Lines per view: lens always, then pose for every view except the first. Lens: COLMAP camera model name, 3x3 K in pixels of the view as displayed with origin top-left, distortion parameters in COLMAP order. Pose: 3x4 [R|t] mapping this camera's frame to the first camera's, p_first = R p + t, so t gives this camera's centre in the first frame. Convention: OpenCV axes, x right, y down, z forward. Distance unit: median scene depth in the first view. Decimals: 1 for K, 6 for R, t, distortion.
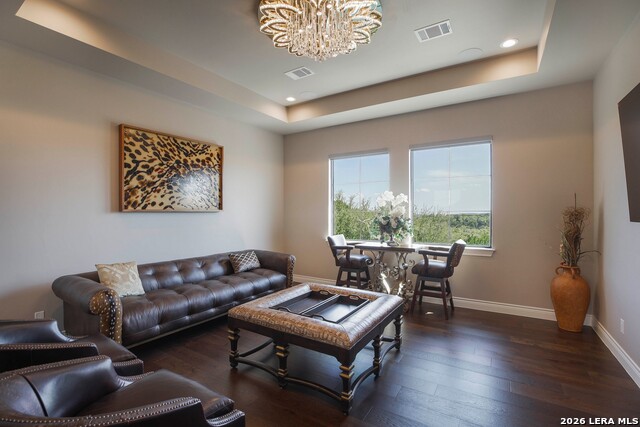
lens RADIAL K [[290.4, 0, 328.7], [0, 290.4, 213.7], [0, 0, 1]] dist [-0.033639, 0.000110]
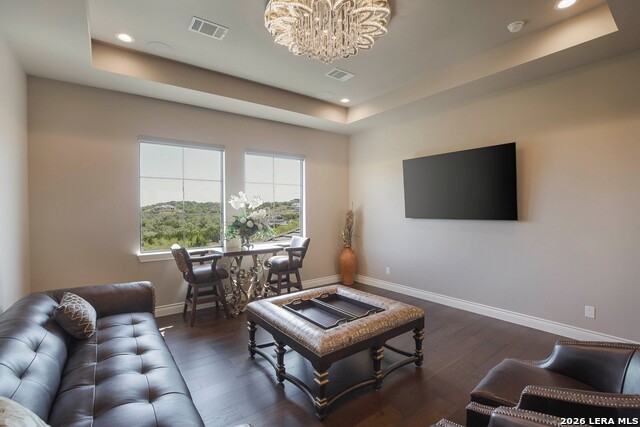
lens RADIAL K [[292.2, 0, 316.9], [0, 292.2, 203.1], [0, 0, 1]] dist [0.000377, 0.000014]
pose [[0.377426, 0.024937, 0.925704, -0.578546], [0.013018, 0.999396, -0.032230, -0.008288], [-0.925948, 0.024216, 0.376873, 0.391143]]
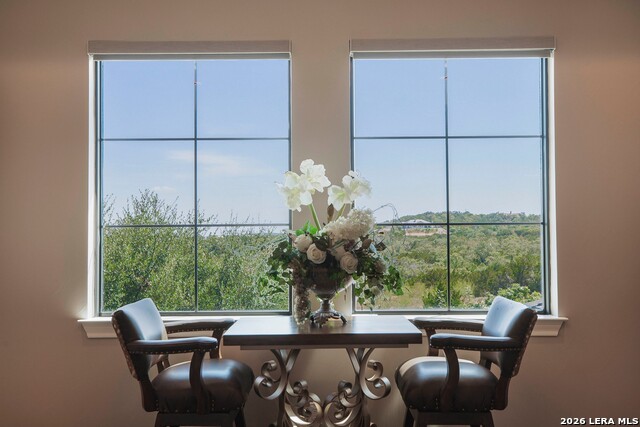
lens RADIAL K [[604.1, 0, 320.0], [0, 604.1, 213.5], [0, 0, 1]] dist [0.040920, 0.002193]
pose [[0.855616, 0.015501, 0.517378, -0.142371], [0.006233, 0.999170, -0.040244, 0.008394], [-0.517573, 0.037658, 0.854810, 0.387099]]
